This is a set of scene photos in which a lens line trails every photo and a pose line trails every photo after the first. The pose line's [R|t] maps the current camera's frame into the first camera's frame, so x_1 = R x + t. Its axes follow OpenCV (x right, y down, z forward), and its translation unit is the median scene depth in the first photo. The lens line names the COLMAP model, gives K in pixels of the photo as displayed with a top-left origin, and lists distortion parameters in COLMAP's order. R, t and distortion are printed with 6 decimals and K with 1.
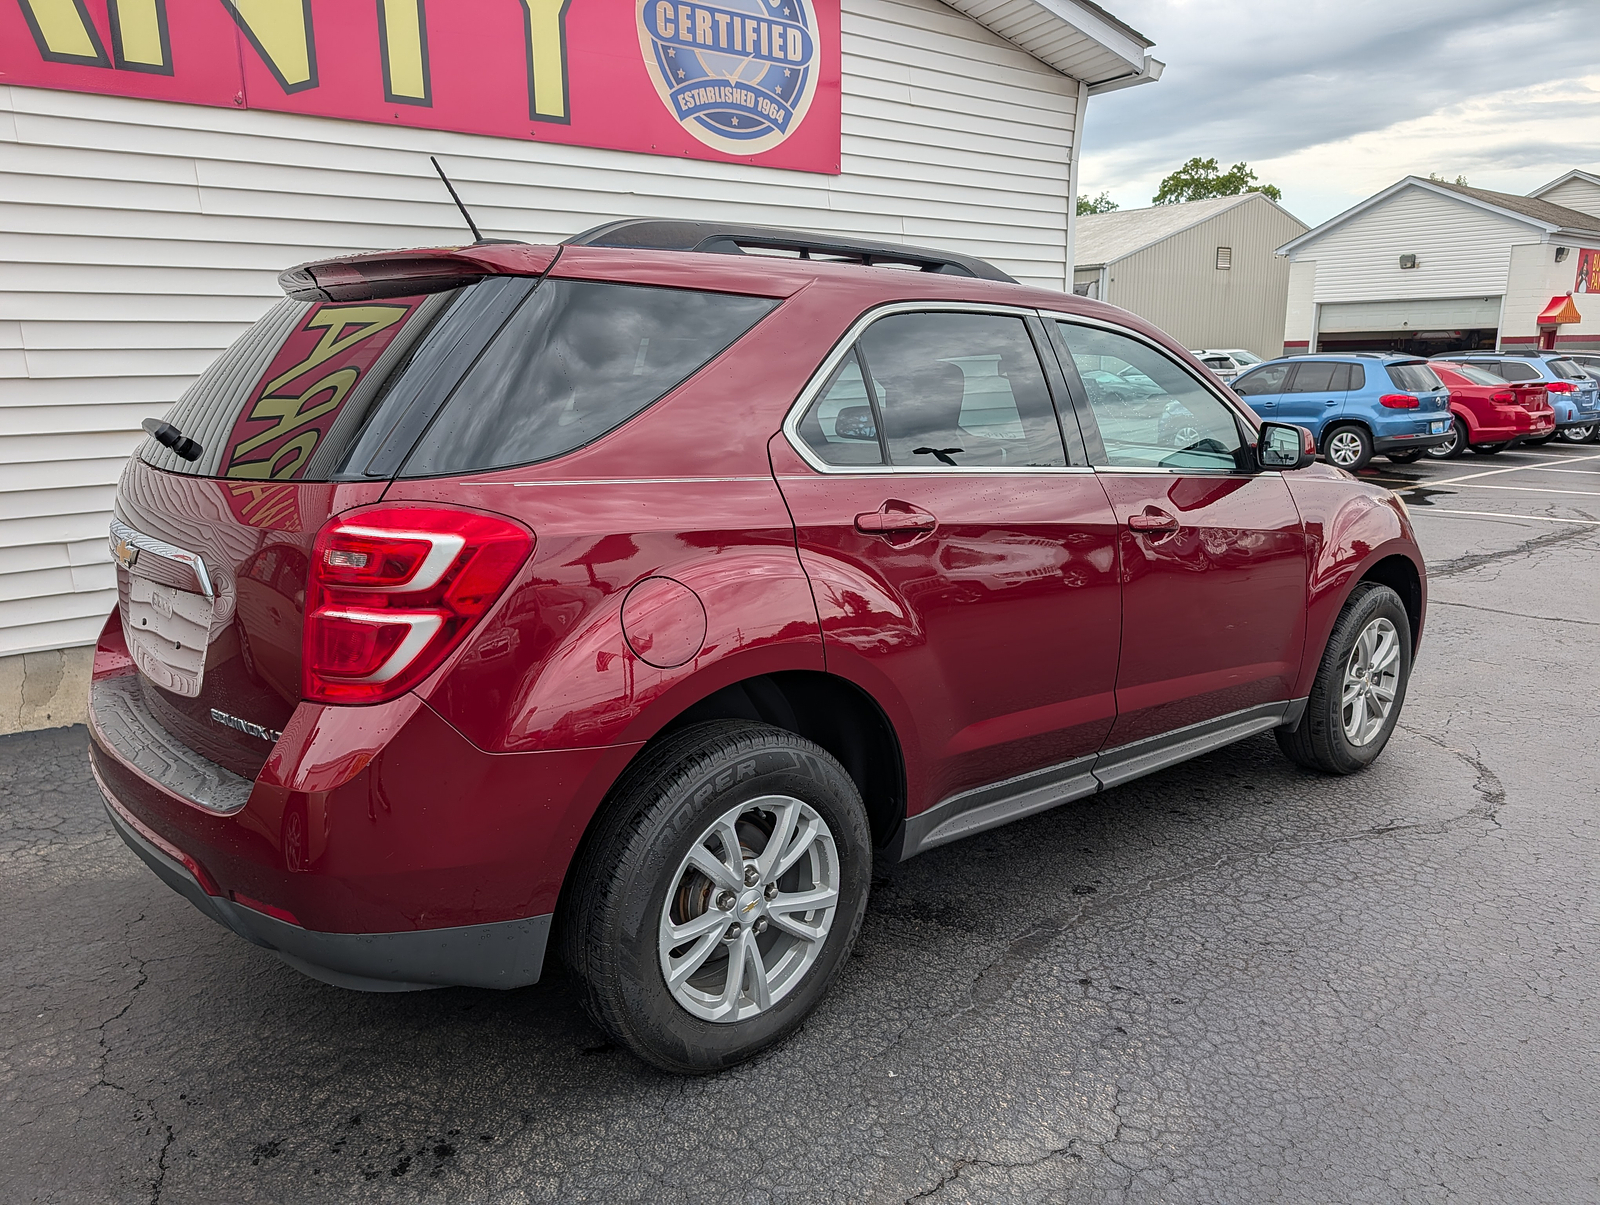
lens RADIAL K [[1155.8, 0, 800.6], [0, 1155.8, 611.2], [0, 0, 1]] dist [0.014673, -0.018023]
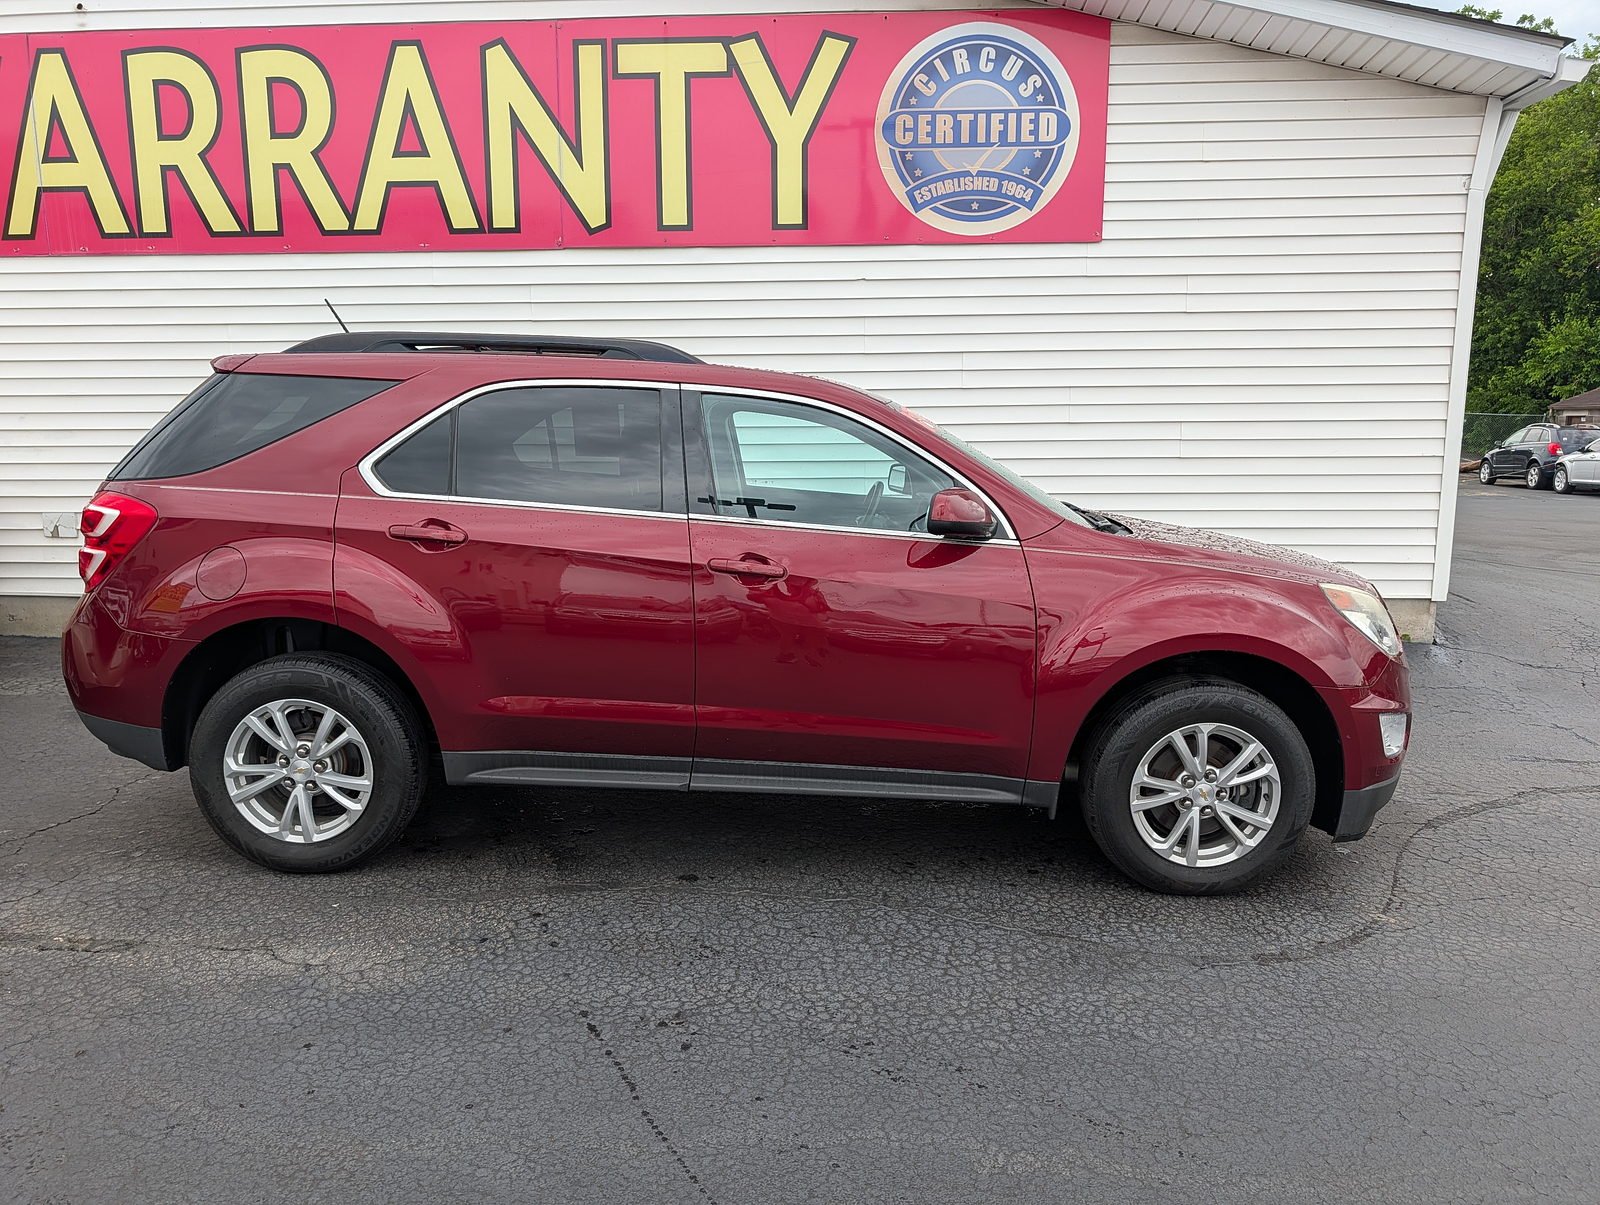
lens RADIAL K [[1155.8, 0, 798.7], [0, 1155.8, 596.9], [0, 0, 1]] dist [0.014673, -0.018023]
pose [[0.750429, 0.110453, -0.651656, 0.581493], [-0.147272, 0.989094, -0.001947, -0.028208], [0.644334, 0.097432, 0.758512, 0.092519]]
